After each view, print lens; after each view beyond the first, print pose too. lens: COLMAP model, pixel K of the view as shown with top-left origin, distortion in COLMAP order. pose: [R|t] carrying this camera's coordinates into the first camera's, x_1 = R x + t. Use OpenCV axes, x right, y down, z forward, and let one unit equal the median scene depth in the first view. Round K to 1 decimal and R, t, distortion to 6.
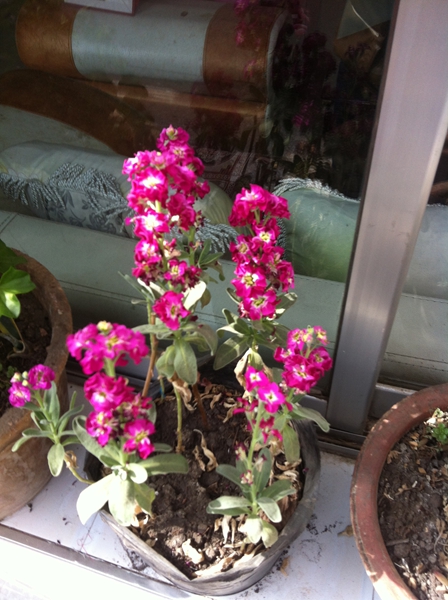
lens RADIAL K [[500.8, 0, 224.0], [0, 500.8, 300.0], [0, 0, 1]] dist [-0.055056, 0.000198]
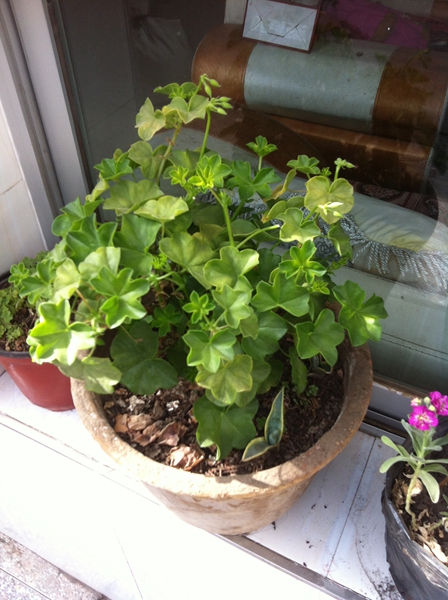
lens RADIAL K [[500.8, 0, 224.0], [0, 500.8, 300.0], [0, 0, 1]] dist [-0.055056, 0.000198]
pose [[0.986027, 0.104472, -0.129758, -0.196620], [-0.111816, 0.992438, -0.050644, 0.012338], [0.123486, 0.064445, 0.990252, -0.022121]]
